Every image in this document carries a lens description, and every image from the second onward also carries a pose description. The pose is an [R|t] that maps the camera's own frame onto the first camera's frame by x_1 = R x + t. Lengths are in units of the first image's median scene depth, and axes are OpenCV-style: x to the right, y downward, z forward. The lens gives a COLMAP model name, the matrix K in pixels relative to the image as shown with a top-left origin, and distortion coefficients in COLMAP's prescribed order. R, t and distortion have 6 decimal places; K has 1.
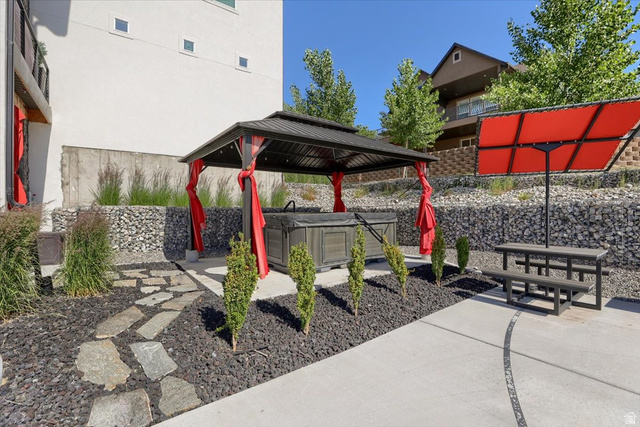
lens RADIAL K [[295.7, 0, 321.5], [0, 295.7, 210.3], [0, 0, 1]] dist [-0.024120, 0.002759]
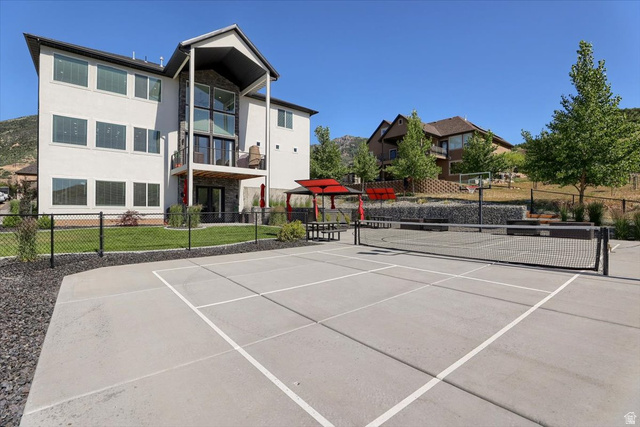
lens RADIAL K [[295.7, 0, 320.0], [0, 295.7, 212.6], [0, 0, 1]] dist [-0.024120, 0.002759]
pose [[0.999321, 0.012089, 0.034794, -0.136603], [-0.012127, 0.999926, 0.000883, 0.029768], [-0.034781, -0.001305, 0.999394, -1.503553]]
